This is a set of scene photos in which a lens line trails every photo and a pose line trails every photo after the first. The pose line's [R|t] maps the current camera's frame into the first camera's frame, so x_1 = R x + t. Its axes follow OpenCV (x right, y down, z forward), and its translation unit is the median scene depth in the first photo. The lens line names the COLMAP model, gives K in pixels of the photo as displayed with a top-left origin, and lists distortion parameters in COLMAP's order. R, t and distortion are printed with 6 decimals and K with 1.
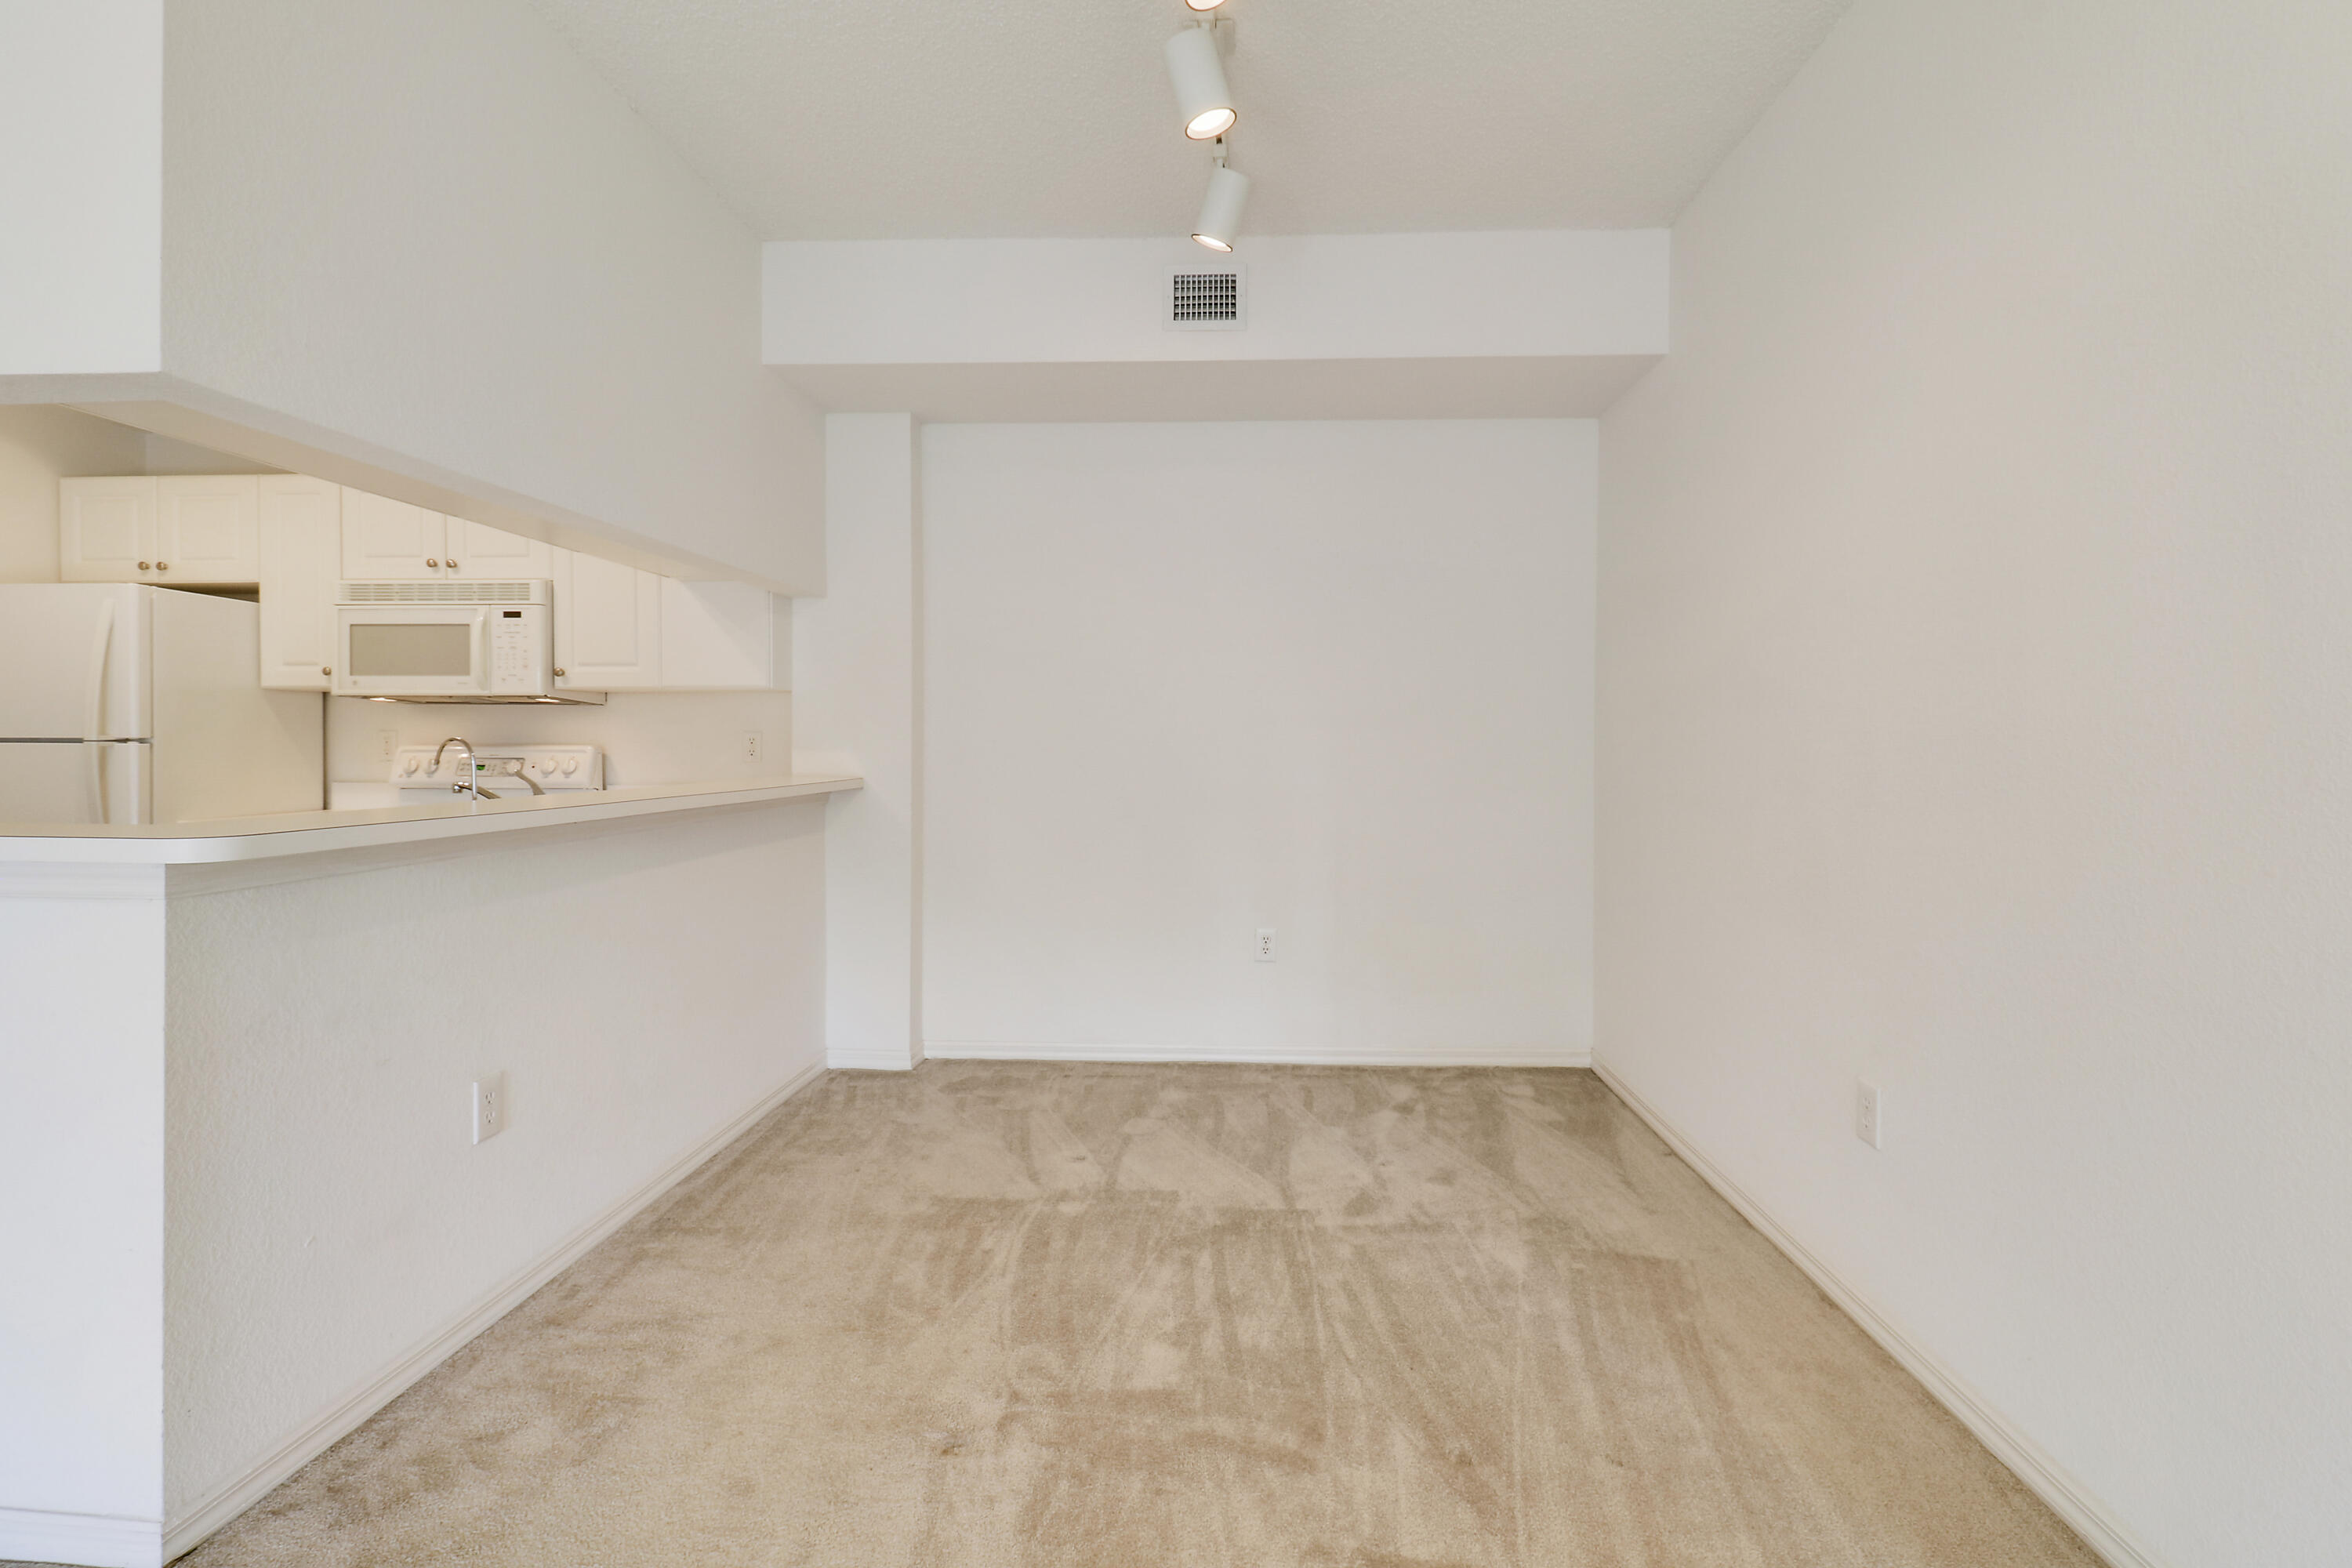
lens RADIAL K [[1097.2, 0, 1216.4], [0, 1097.2, 761.0], [0, 0, 1]] dist [0.000296, -0.010965]
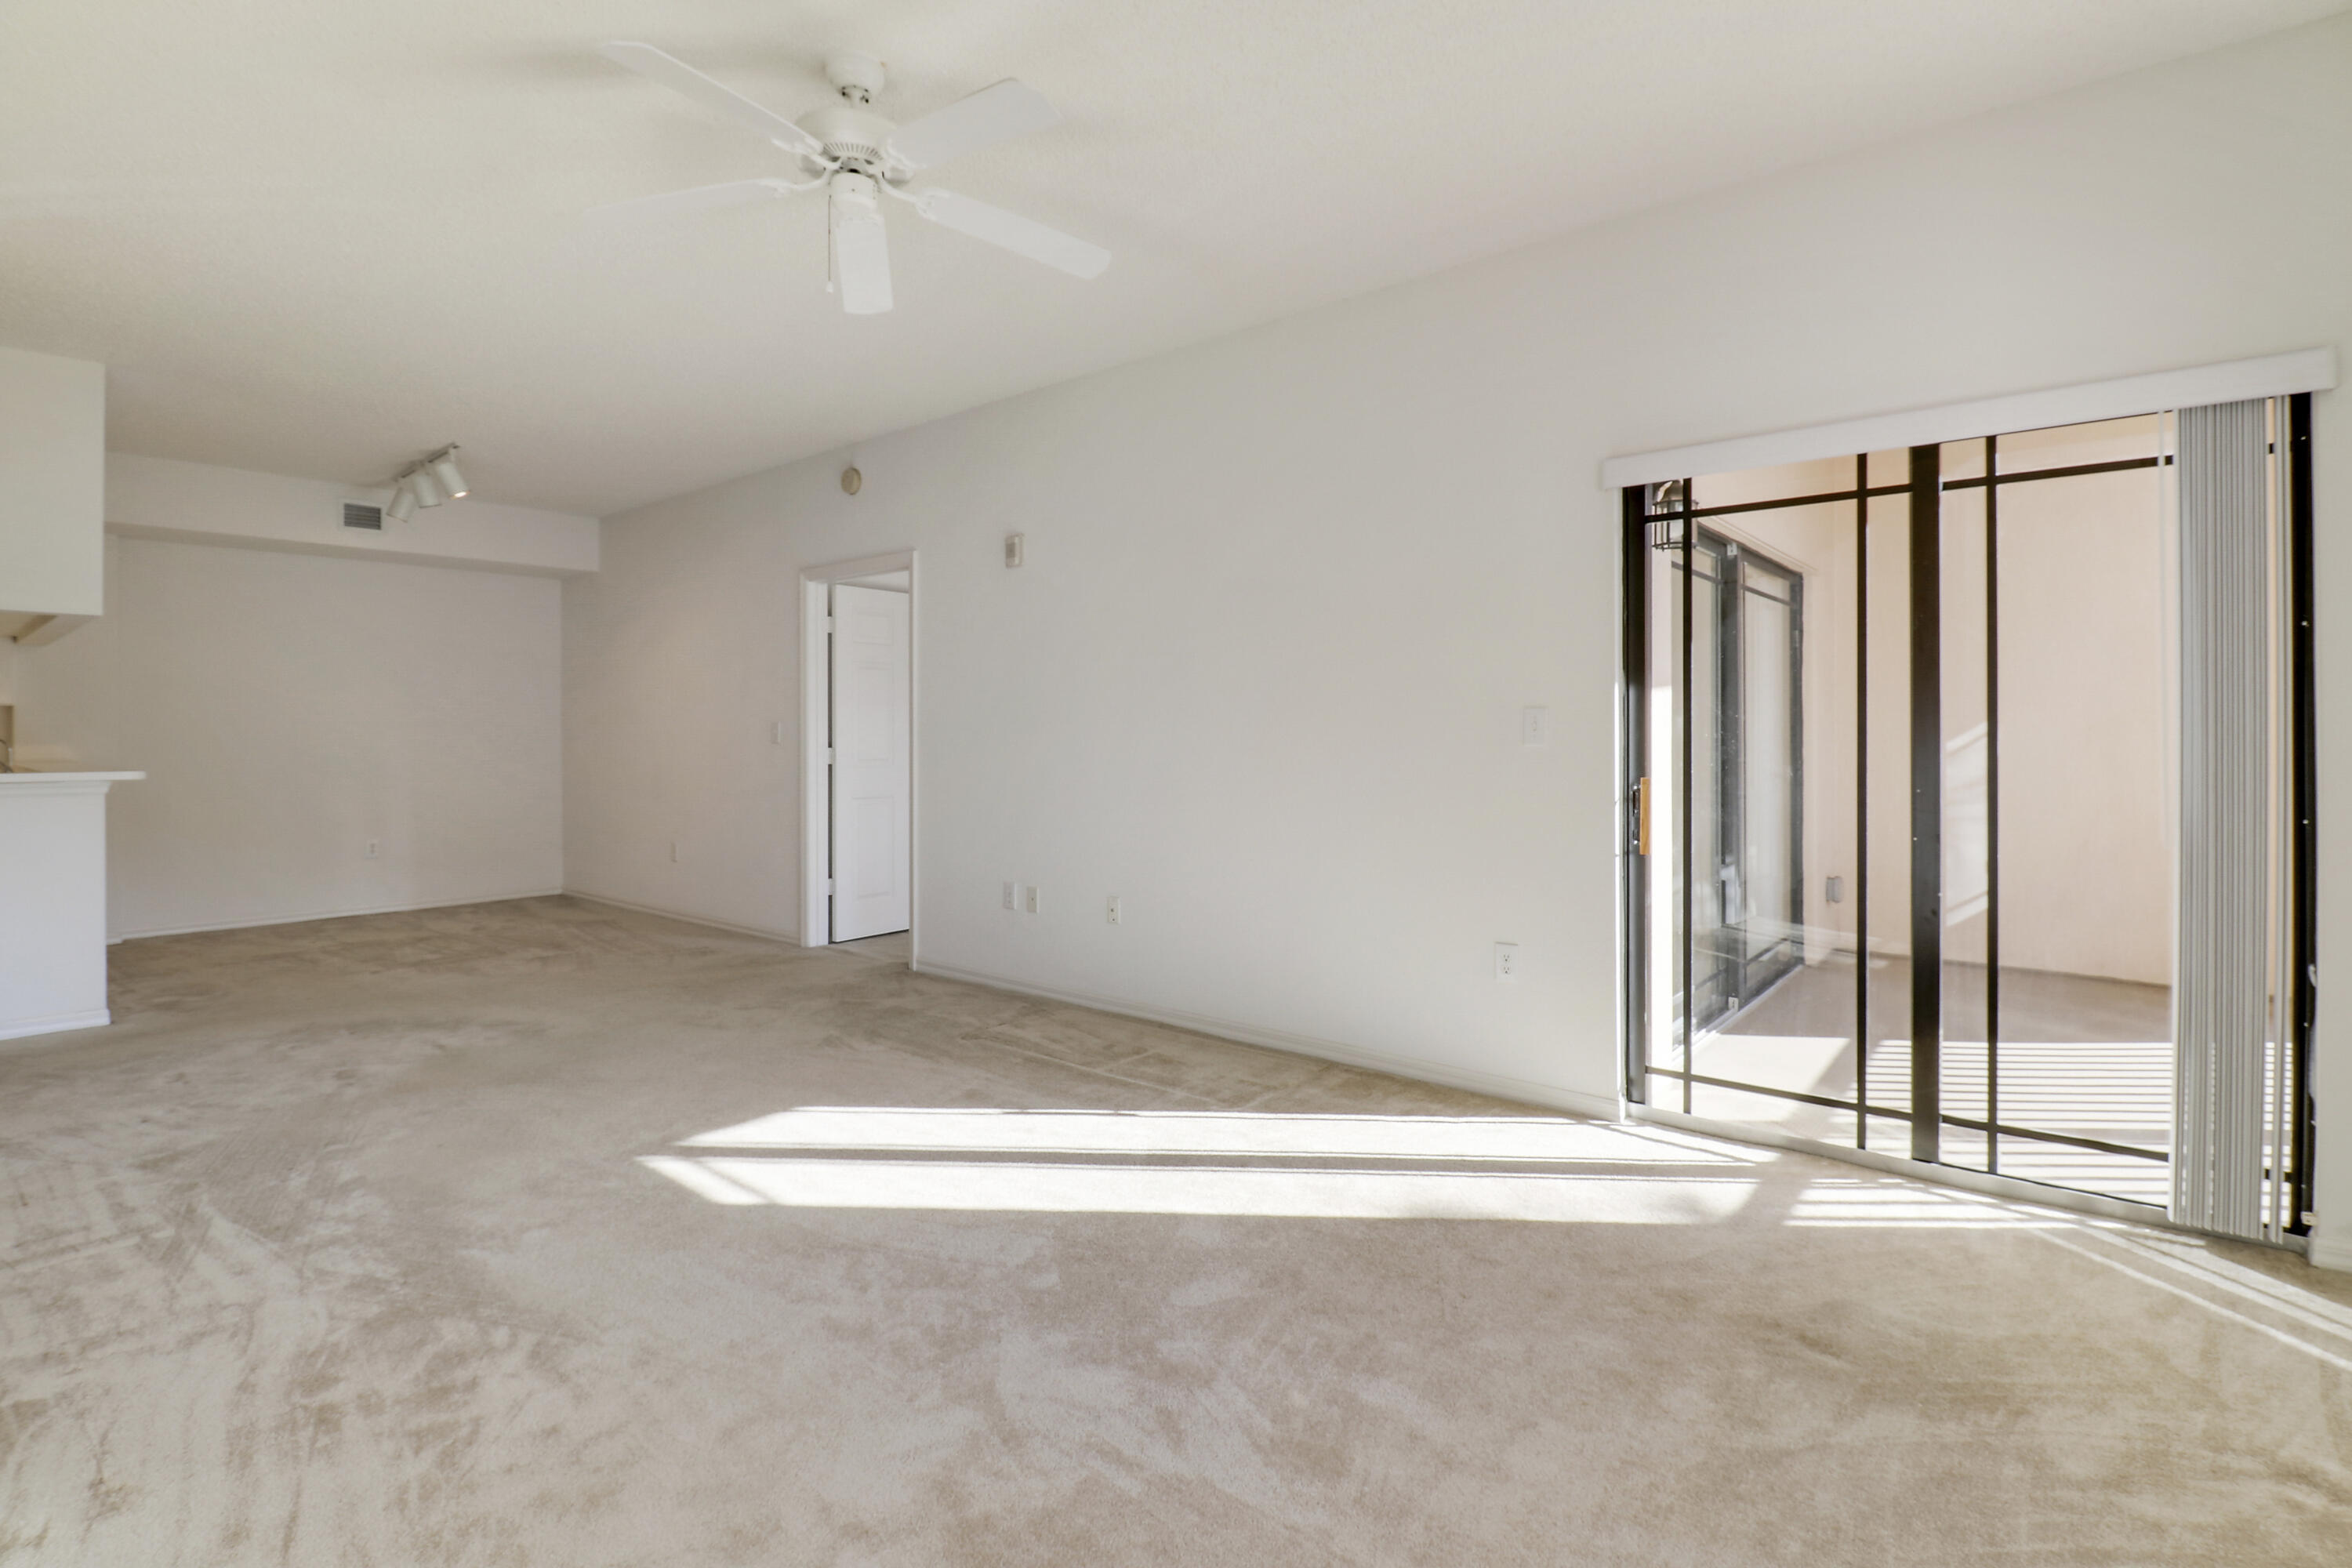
lens RADIAL K [[1097.2, 0, 1209.9], [0, 1097.2, 735.9], [0, 0, 1]] dist [0.000296, -0.010965]
pose [[0.601076, -0.005993, 0.799169, -0.610960], [0.018490, 0.999809, -0.006410, 0.019545], [-0.798978, 0.018629, 0.601072, -1.291607]]
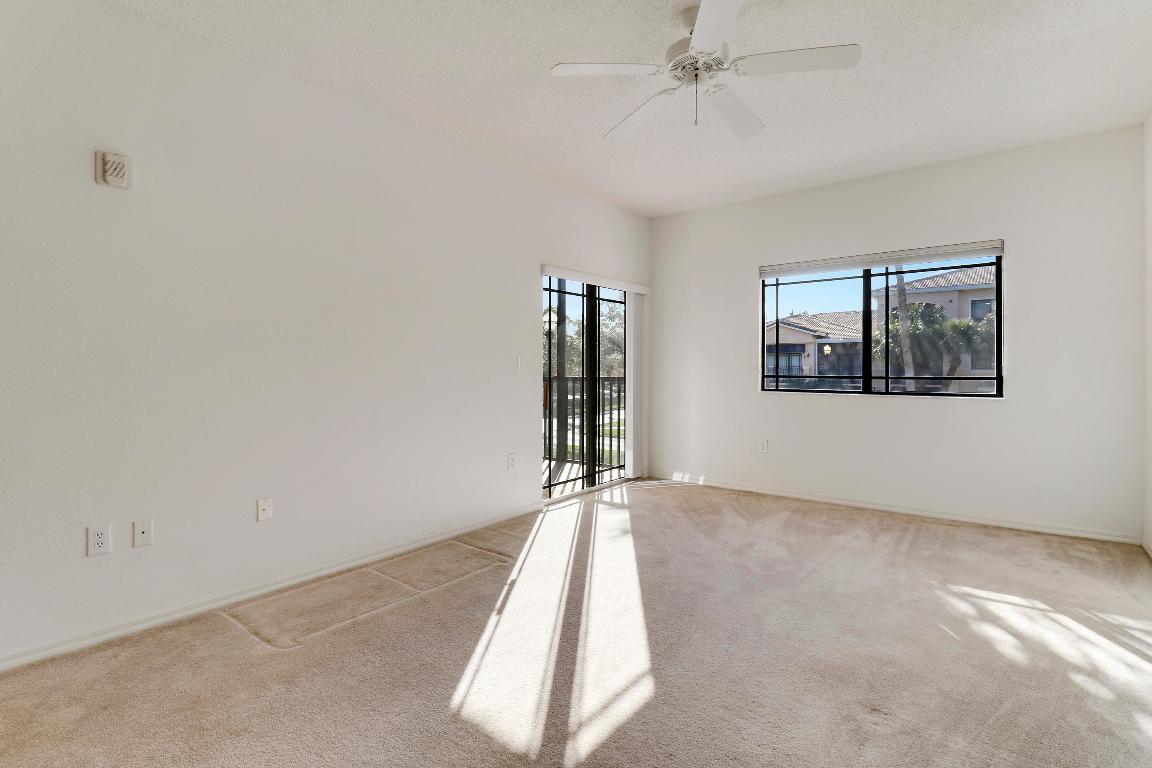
lens RADIAL K [[537.4, 0, 586.9], [0, 537.4, 367.3], [0, 0, 1]] dist [0.000296, -0.010965]
pose [[-0.808511, -0.001417, 0.588479, -0.474449], [0.009643, 0.999831, 0.015657, 0.003207], [-0.588402, 0.018333, -0.808361, -0.121983]]
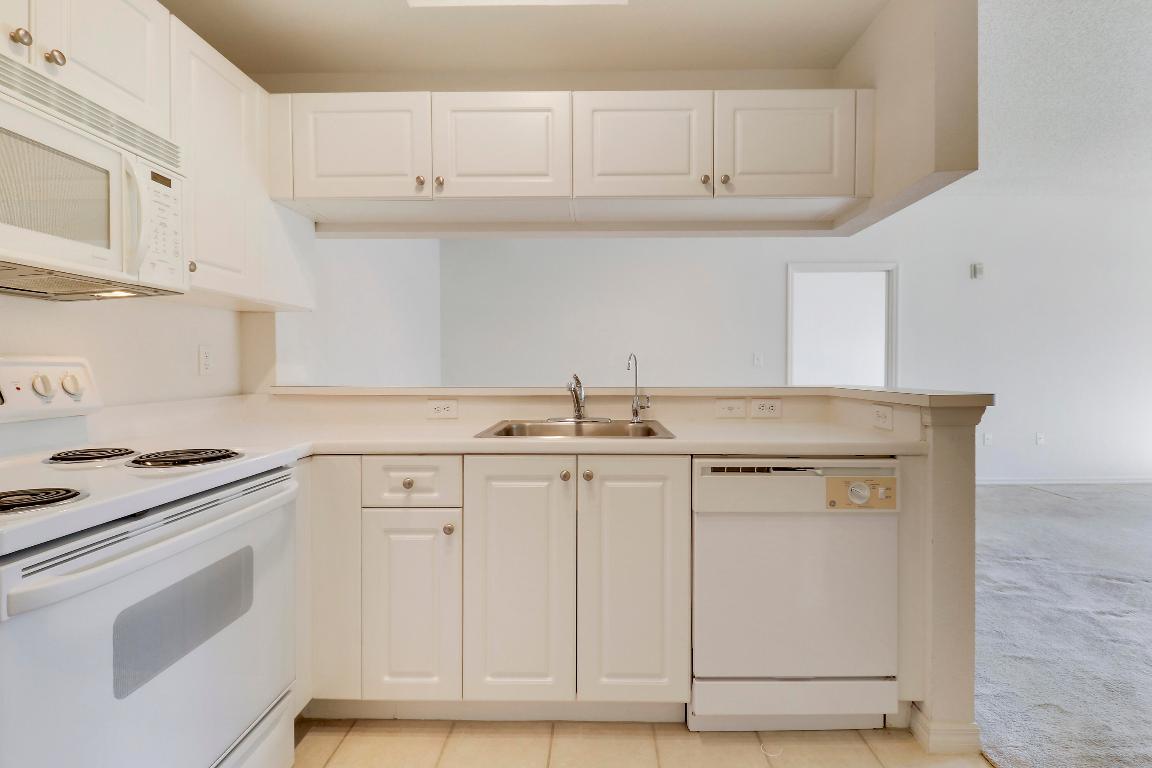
lens RADIAL K [[537.4, 0, 587.4], [0, 537.4, 375.4], [0, 0, 1]] dist [0.000296, -0.010965]
pose [[-0.020391, -0.015507, 0.999672, -1.016505], [0.022578, 0.999618, 0.015967, 0.000008], [-0.999537, 0.022896, -0.020034, 0.724490]]
